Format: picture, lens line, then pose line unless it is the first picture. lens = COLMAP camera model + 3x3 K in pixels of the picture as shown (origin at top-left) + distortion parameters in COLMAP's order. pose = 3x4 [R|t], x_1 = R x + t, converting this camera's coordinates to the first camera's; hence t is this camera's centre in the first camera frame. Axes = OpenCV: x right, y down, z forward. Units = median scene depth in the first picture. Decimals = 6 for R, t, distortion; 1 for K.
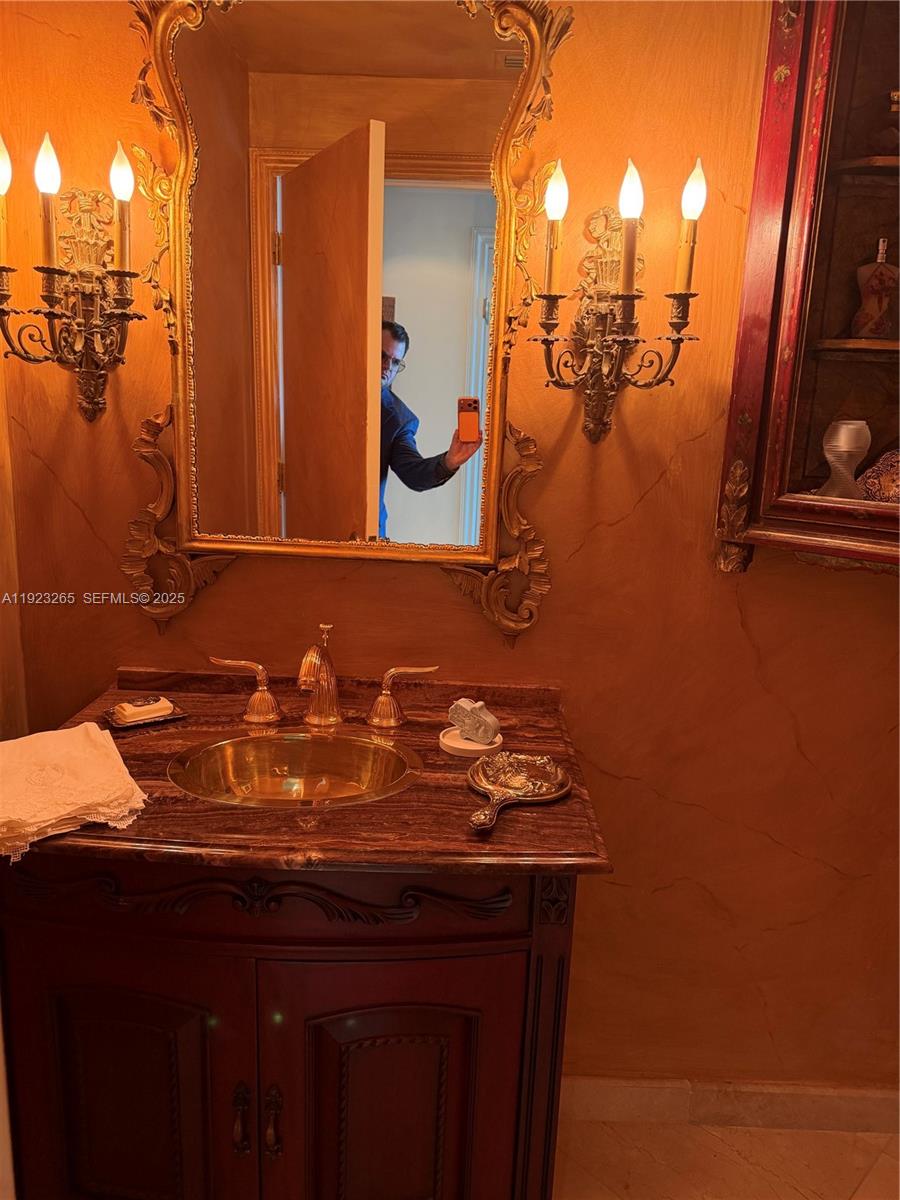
lens RADIAL K [[832.5, 0, 439.1], [0, 832.5, 603.0], [0, 0, 1]] dist [0.042069, -0.053372]
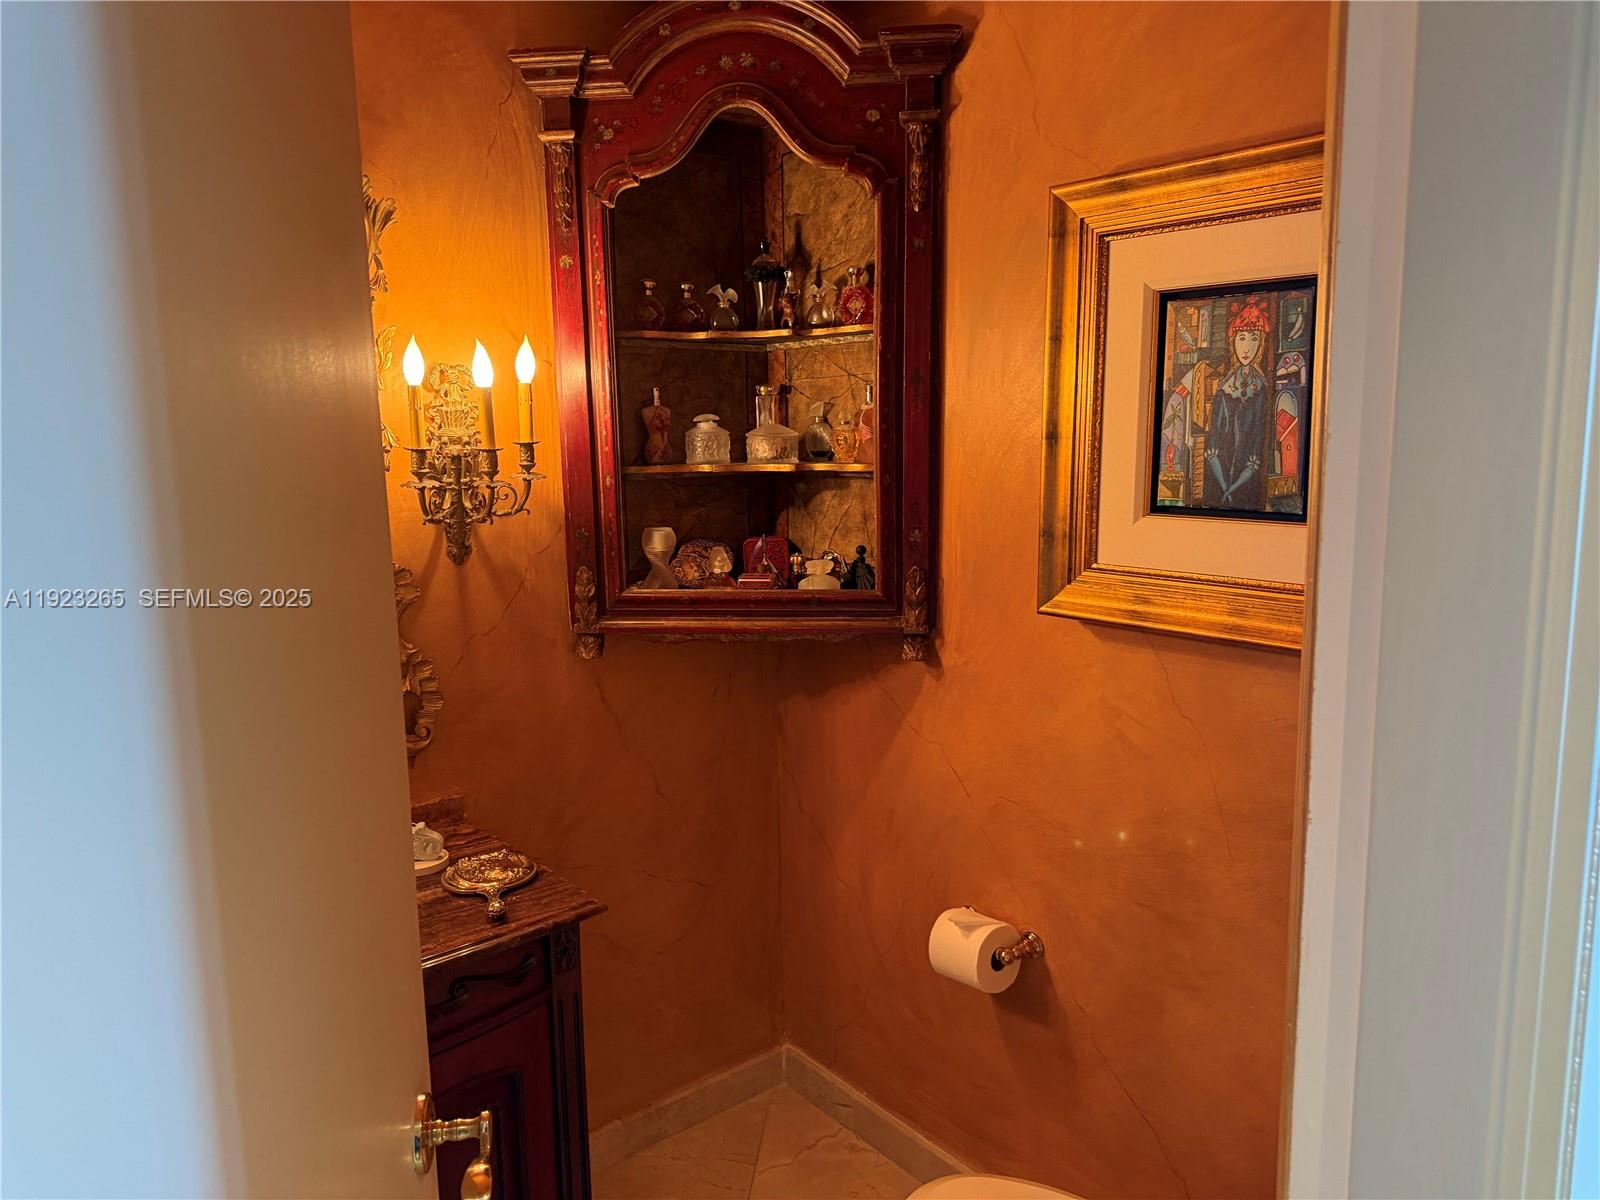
lens RADIAL K [[1110.0, 0, 802.3], [0, 1110.0, 596.8], [0, 0, 1]] dist [0.042069, -0.053372]
pose [[0.755632, -0.146013, 0.638515, -0.441071], [0.180550, 0.983502, 0.011237, -0.091722], [-0.629621, 0.106793, 0.769528, -0.430241]]
